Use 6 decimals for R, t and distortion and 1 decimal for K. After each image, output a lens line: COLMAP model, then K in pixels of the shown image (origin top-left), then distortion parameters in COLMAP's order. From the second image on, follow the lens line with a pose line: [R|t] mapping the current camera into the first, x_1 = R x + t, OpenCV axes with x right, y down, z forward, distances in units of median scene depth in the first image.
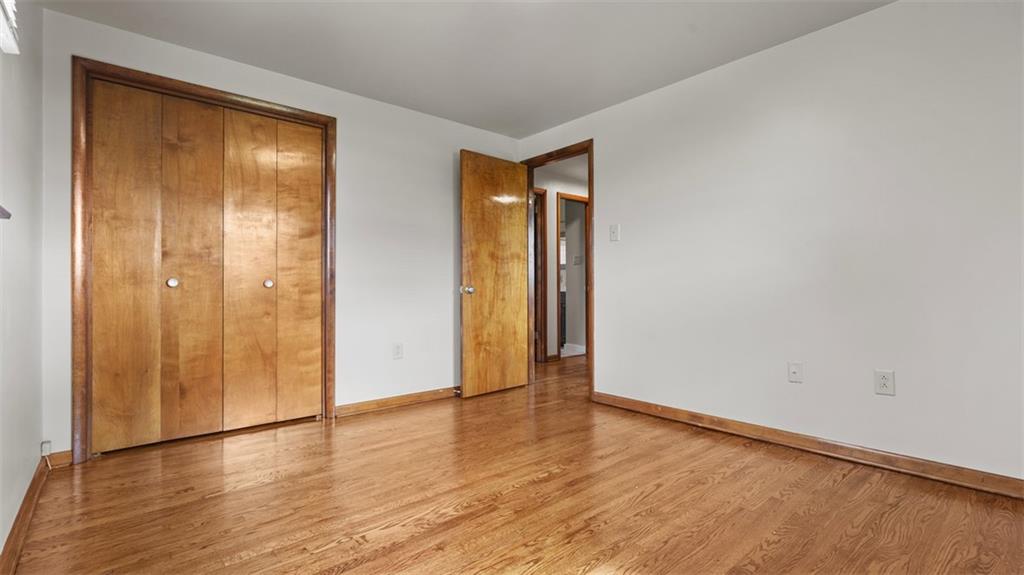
lens RADIAL K [[462.9, 0, 514.0], [0, 462.9, 287.8], [0, 0, 1]] dist [-0.006549, 0.002295]
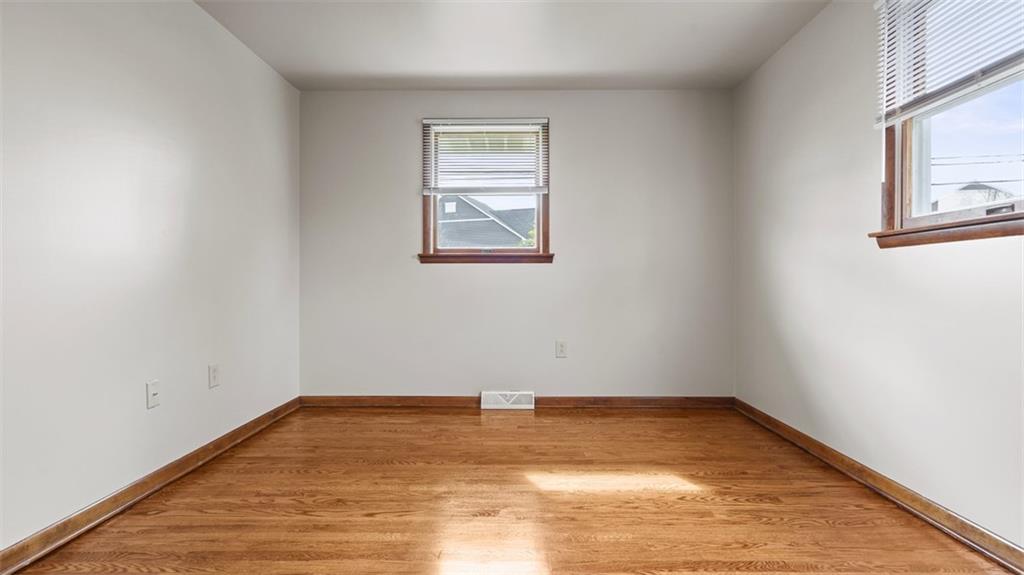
lens RADIAL K [[462.9, 0, 515.1], [0, 462.9, 283.2], [0, 0, 1]] dist [-0.006549, 0.002295]
pose [[-0.748739, 0.004827, 0.662847, -0.433199], [0.005056, 0.999986, -0.001570, -0.000628], [-0.662845, 0.002176, -0.748753, 1.380672]]
